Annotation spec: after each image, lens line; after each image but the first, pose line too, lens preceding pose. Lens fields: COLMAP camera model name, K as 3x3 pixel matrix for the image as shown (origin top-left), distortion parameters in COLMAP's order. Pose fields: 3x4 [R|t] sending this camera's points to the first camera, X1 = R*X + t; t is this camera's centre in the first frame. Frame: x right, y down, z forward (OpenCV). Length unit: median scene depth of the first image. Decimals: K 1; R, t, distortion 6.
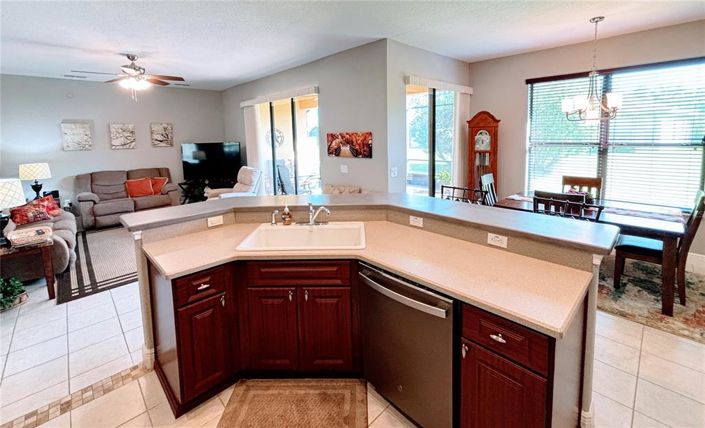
lens RADIAL K [[299.7, 0, 342.2], [0, 299.7, 160.6], [0, 0, 1]] dist [0.004526, 0.000806]
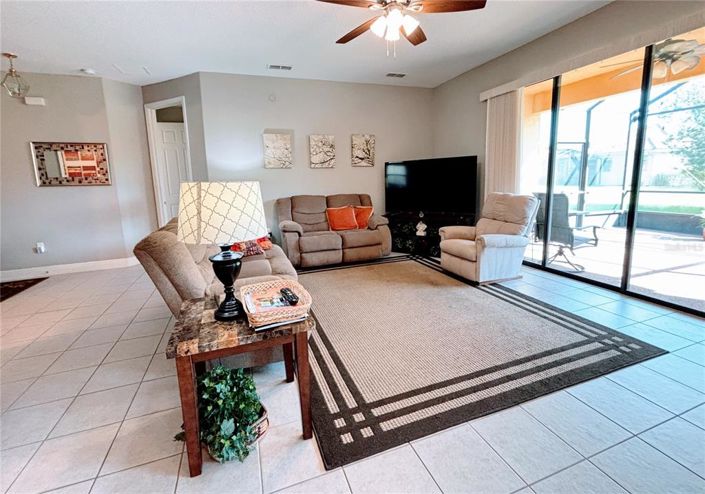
lens RADIAL K [[305.8, 0, 343.6], [0, 305.8, 219.8], [0, 0, 1]] dist [0.010710, -0.000231]
pose [[0.915383, 0.048530, -0.399649, -0.373006], [-0.024525, 0.997586, 0.064965, 0.044472], [0.401837, -0.049666, 0.914363, 0.304833]]
